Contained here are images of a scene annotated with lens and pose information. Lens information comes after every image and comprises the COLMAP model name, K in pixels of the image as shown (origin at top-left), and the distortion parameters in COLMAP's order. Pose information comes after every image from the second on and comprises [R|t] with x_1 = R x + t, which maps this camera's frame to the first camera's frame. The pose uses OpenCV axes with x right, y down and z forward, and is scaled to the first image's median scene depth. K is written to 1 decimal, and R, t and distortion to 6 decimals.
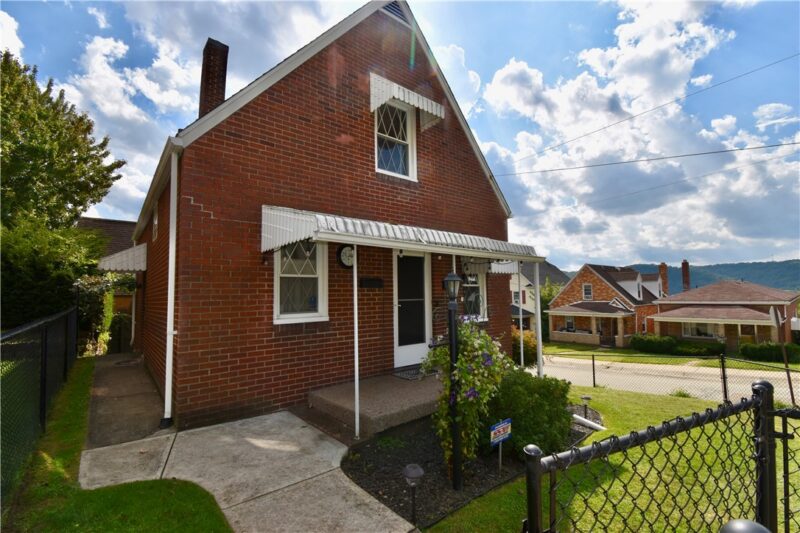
lens RADIAL K [[353.3, 0, 404.8], [0, 353.3, 271.4], [0, 0, 1]] dist [0.002146, -0.018993]
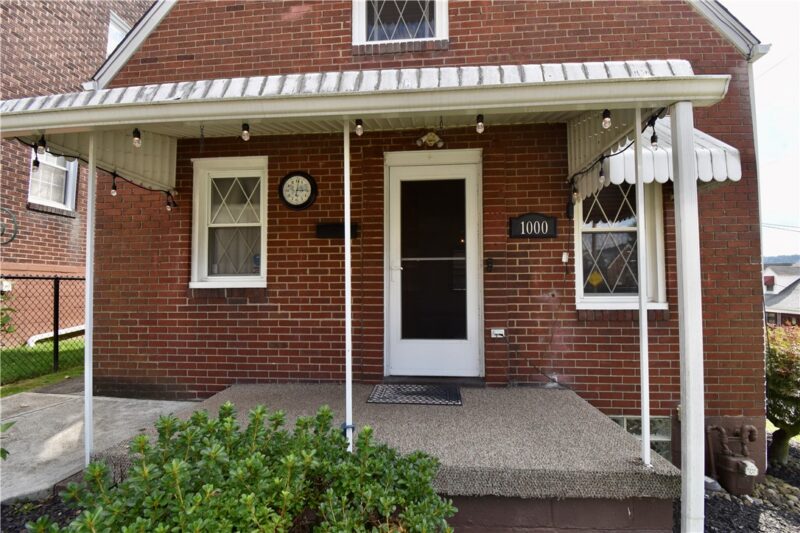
lens RADIAL K [[353.3, 0, 404.8], [0, 353.3, 271.4], [0, 0, 1]] dist [0.002146, -0.018993]
pose [[0.714256, -0.011308, -0.699794, 0.455083], [0.043278, 0.998670, 0.028035, 0.101216], [0.698546, -0.050310, 0.713795, 0.701255]]
